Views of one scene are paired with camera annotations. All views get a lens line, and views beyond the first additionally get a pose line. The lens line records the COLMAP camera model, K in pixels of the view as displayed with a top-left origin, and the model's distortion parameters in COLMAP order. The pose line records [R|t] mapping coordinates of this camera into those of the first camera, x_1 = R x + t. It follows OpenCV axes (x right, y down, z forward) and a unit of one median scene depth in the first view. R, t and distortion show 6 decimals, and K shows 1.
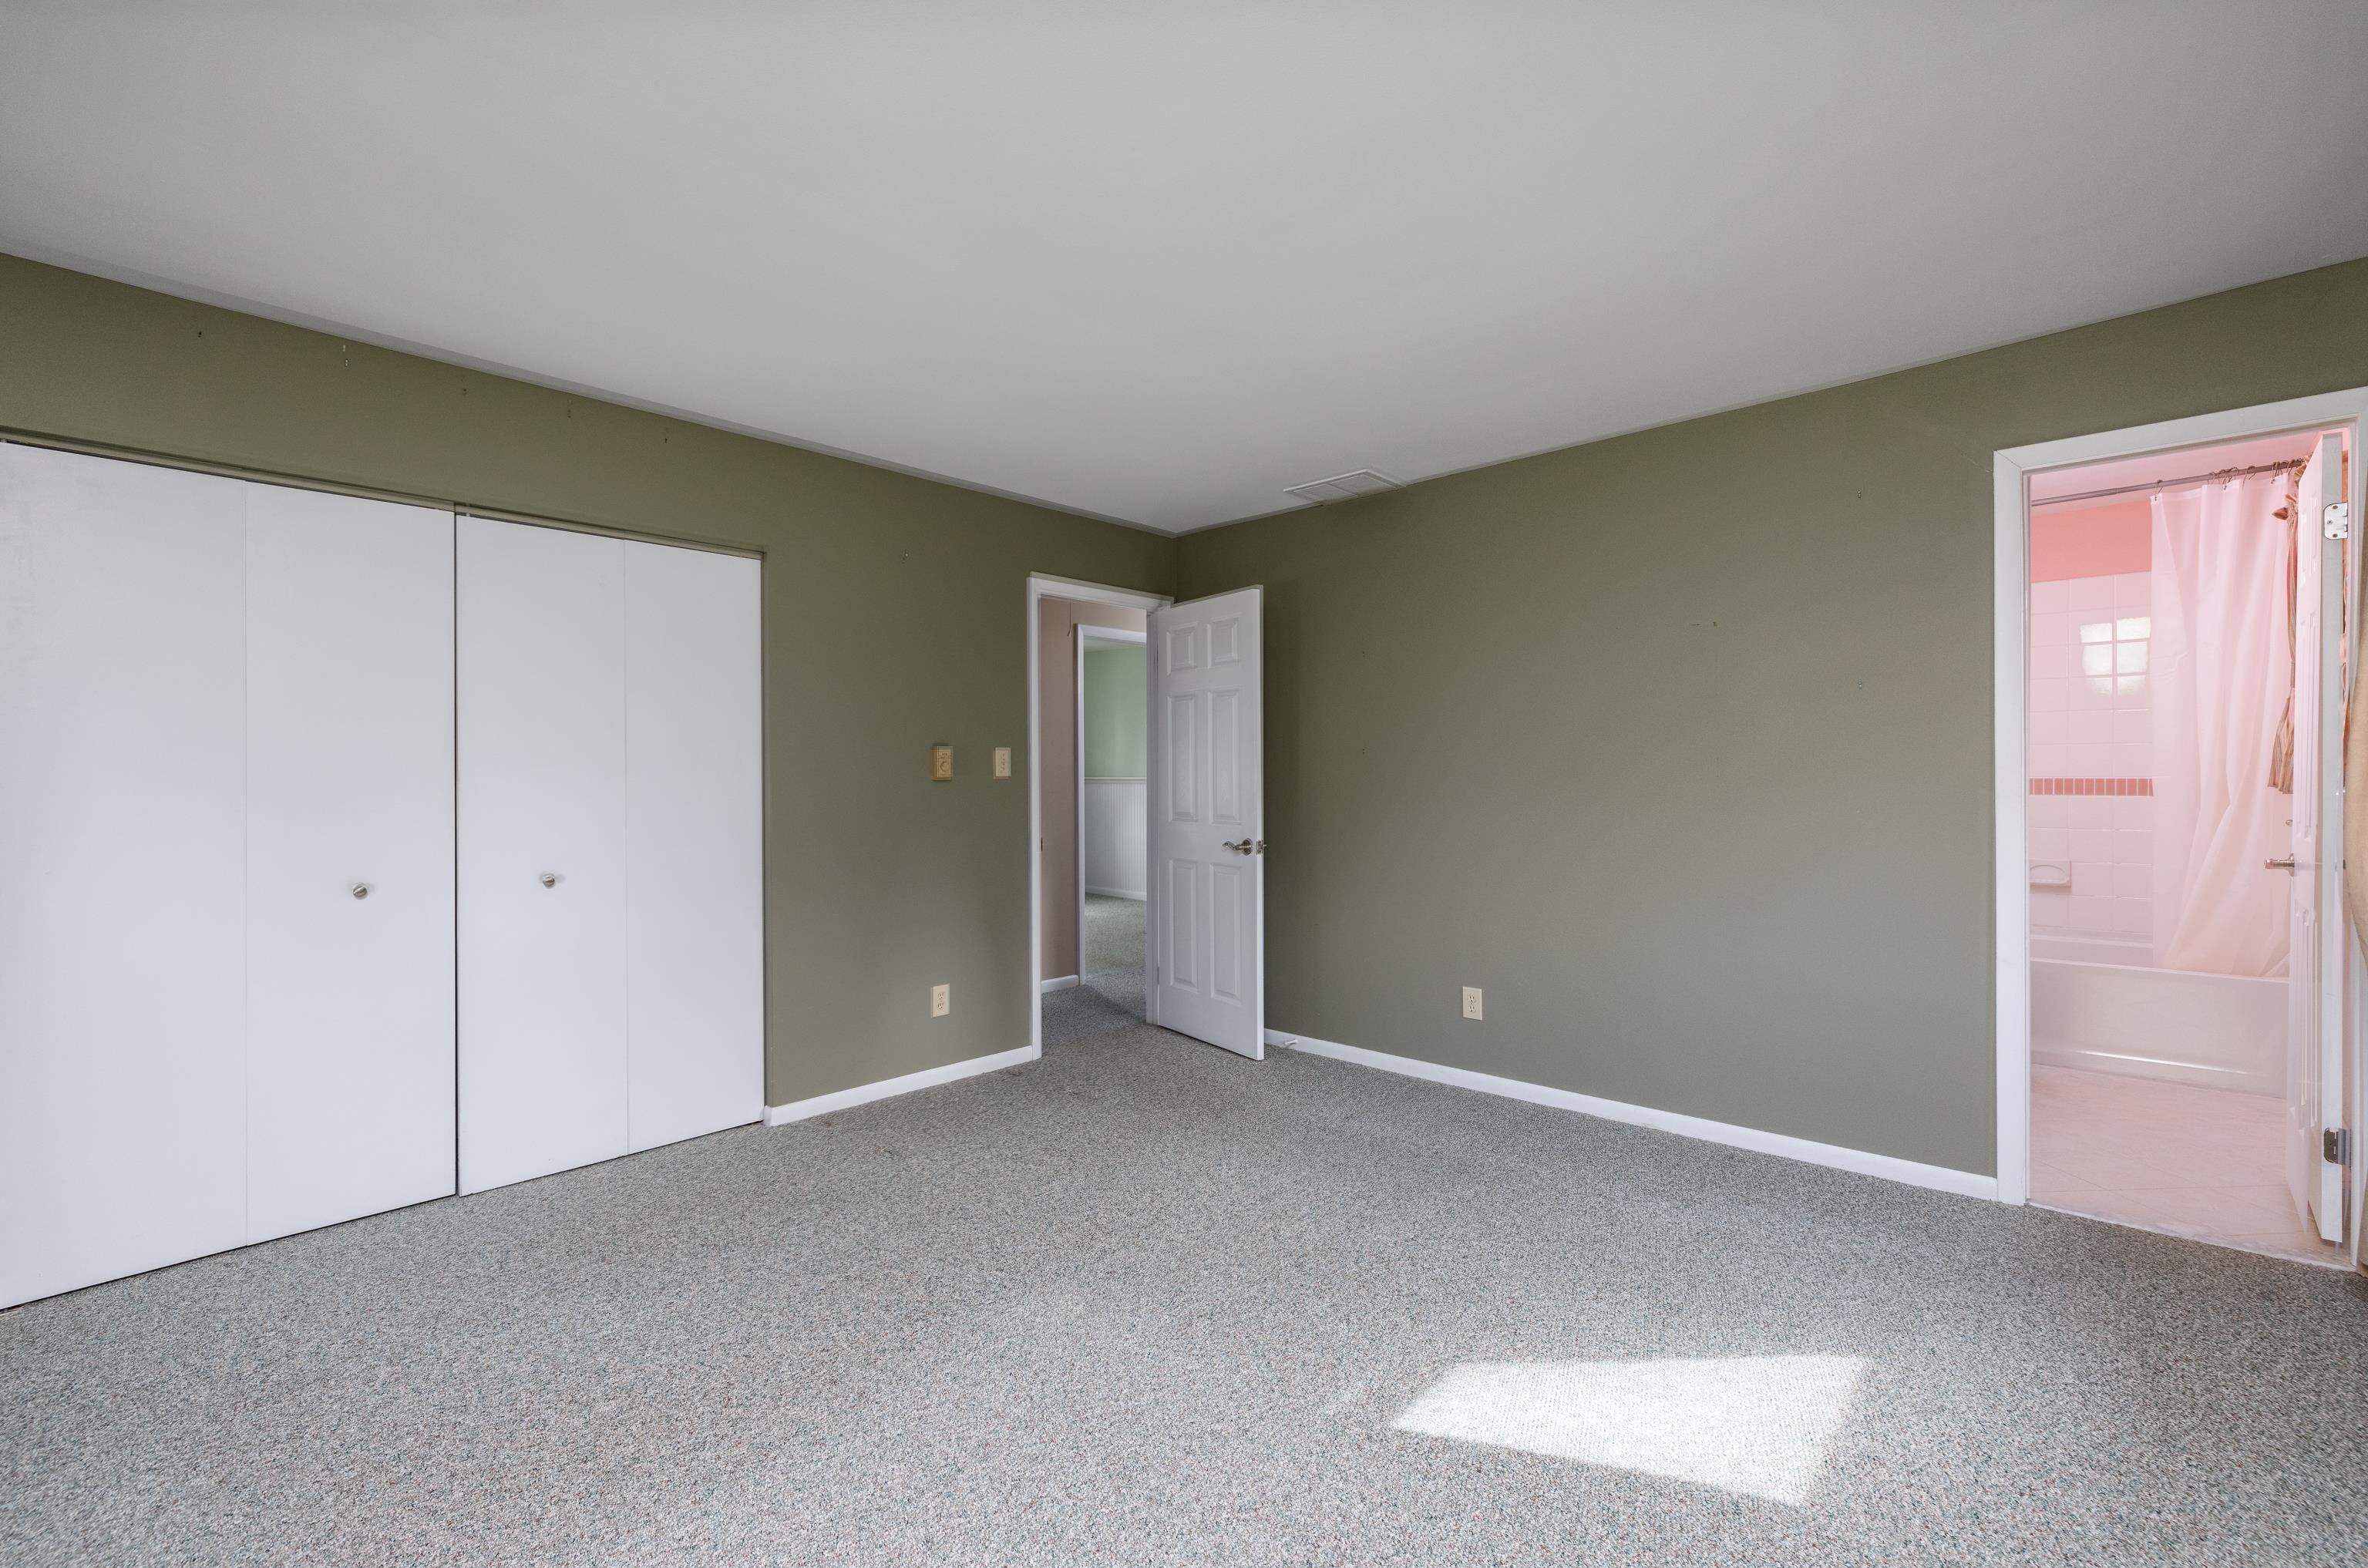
lens RADIAL K [[1039.2, 0, 1190.6], [0, 1039.2, 787.3], [0, 0, 1]] dist [0.000248, 0.000131]
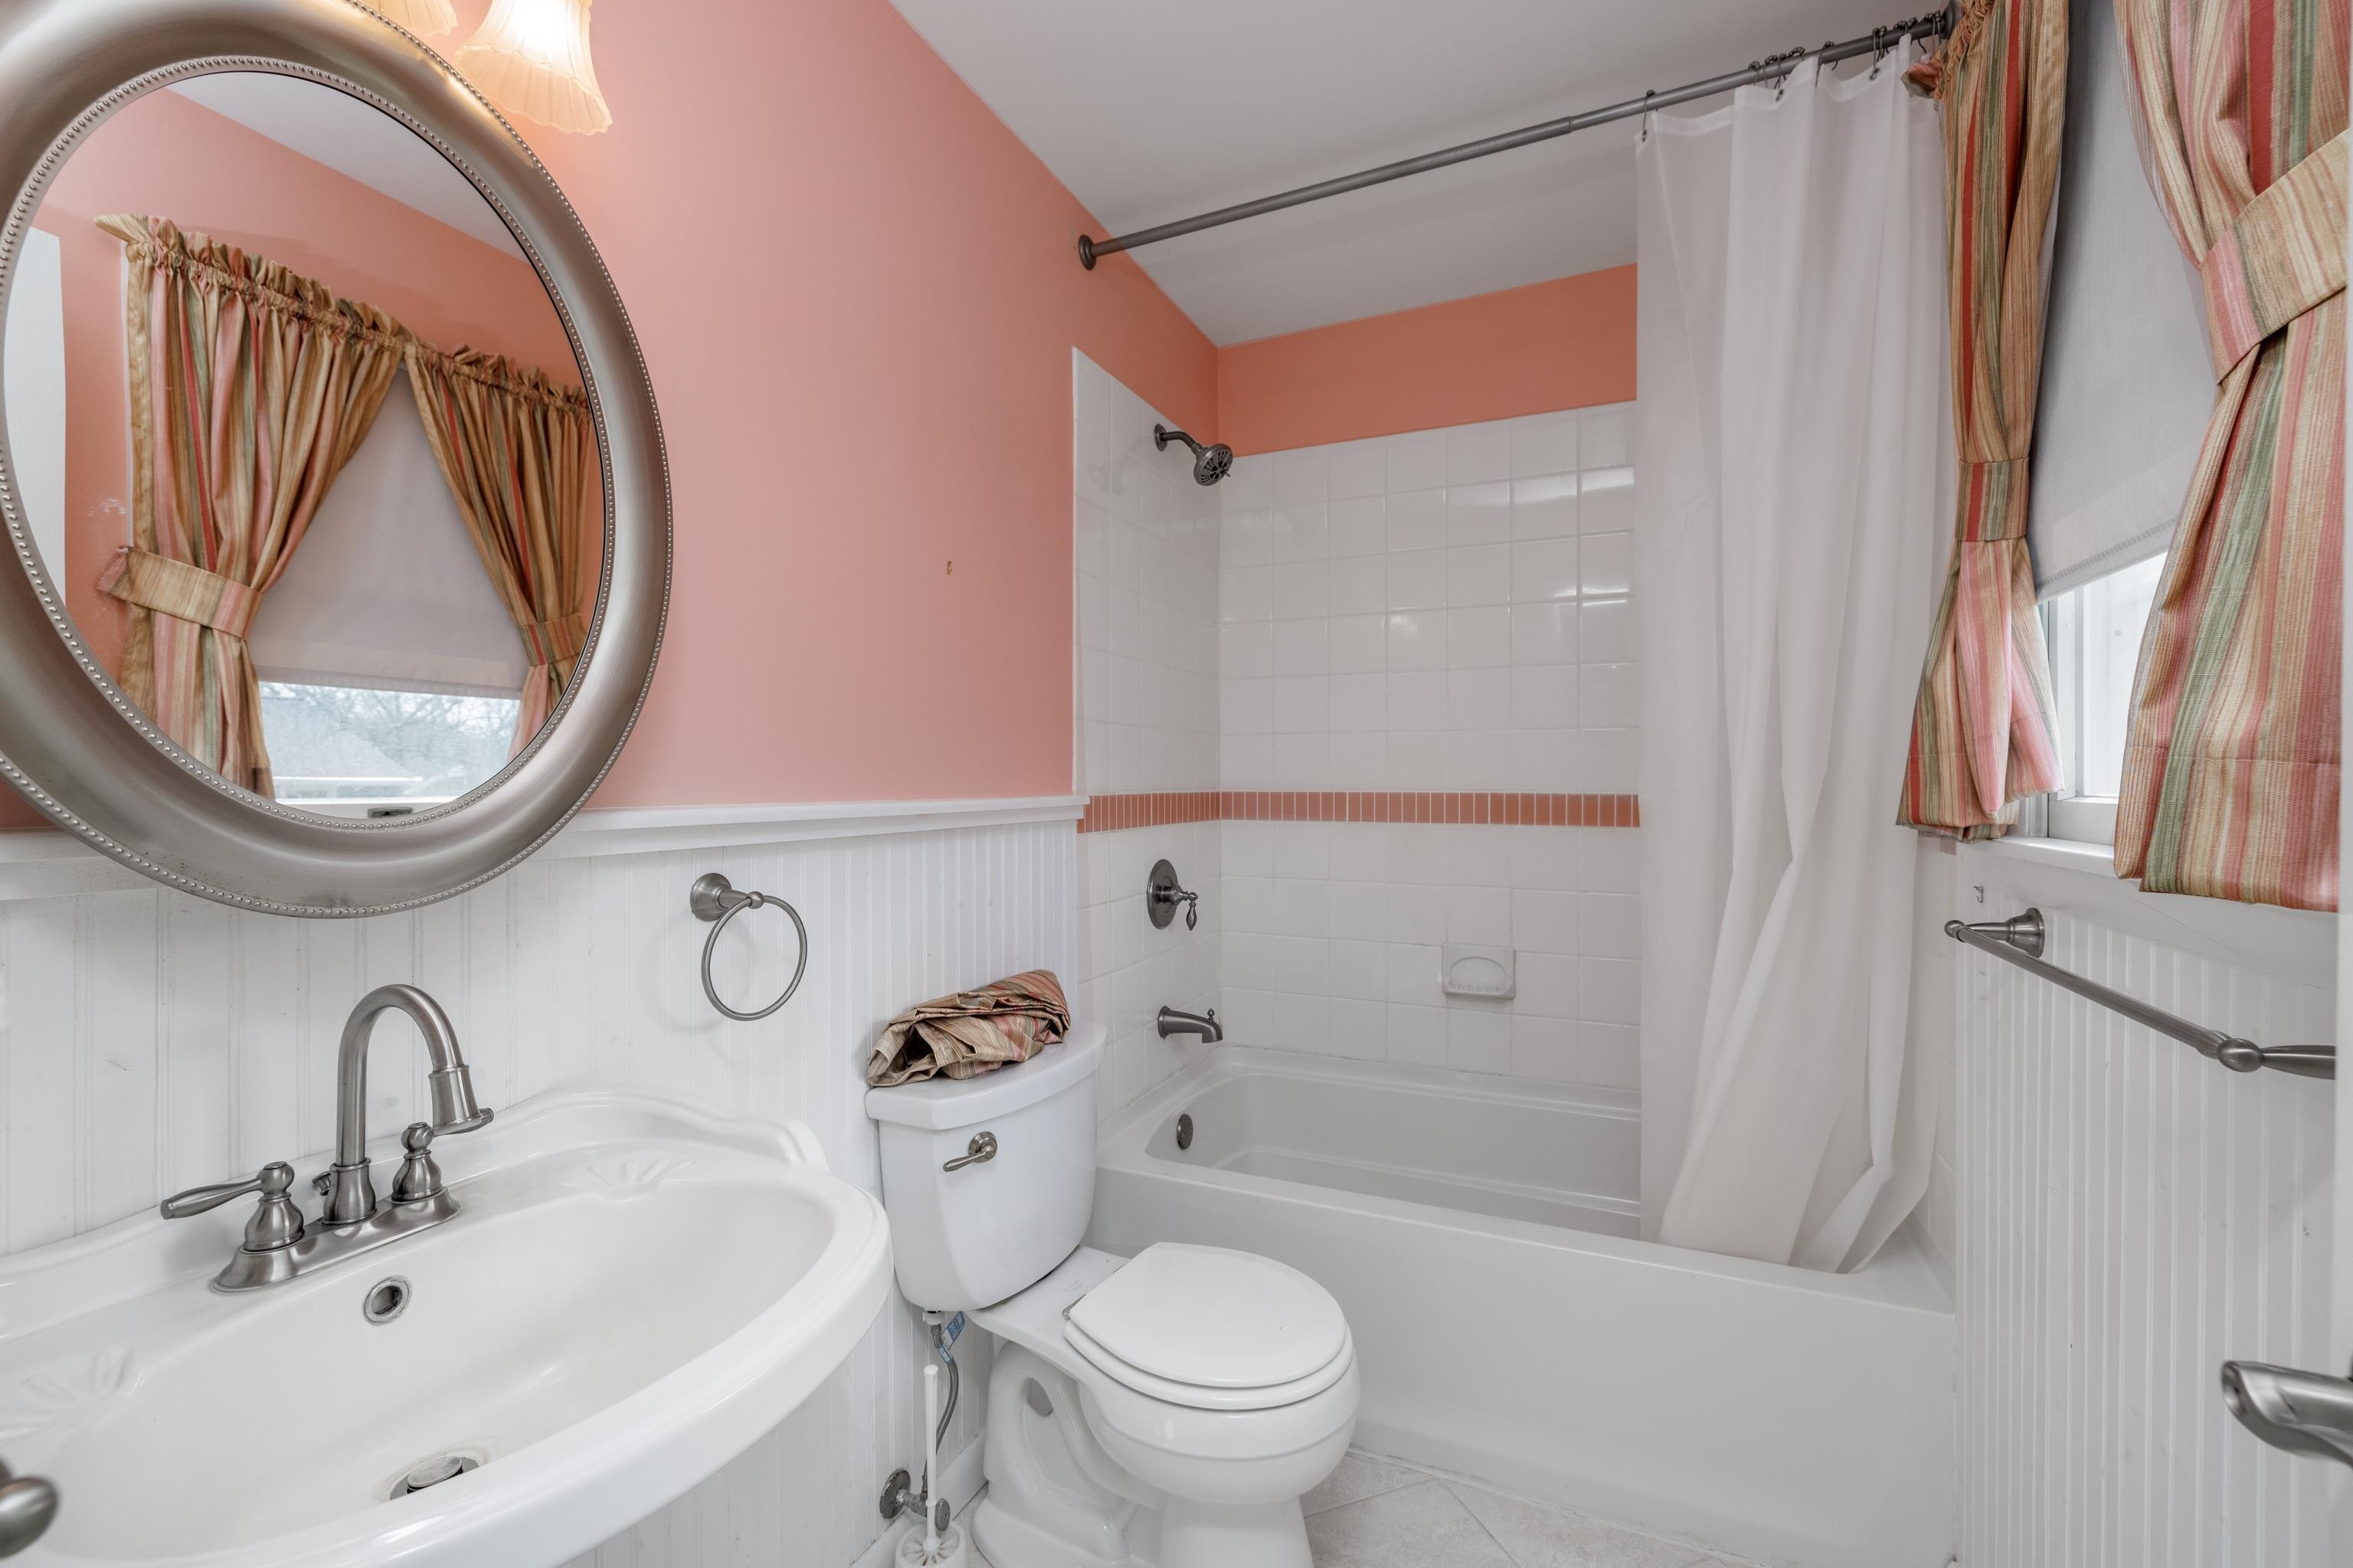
lens RADIAL K [[976.0, 0, 1174.6], [0, 976.0, 786.5], [0, 0, 1]] dist [-0.002662, -0.000025]
pose [[0.953603, 0.003602, 0.301046, 0.705049], [-0.001775, 0.999978, -0.006343, -0.011557], [-0.301063, 0.005514, 0.953588, 0.765036]]
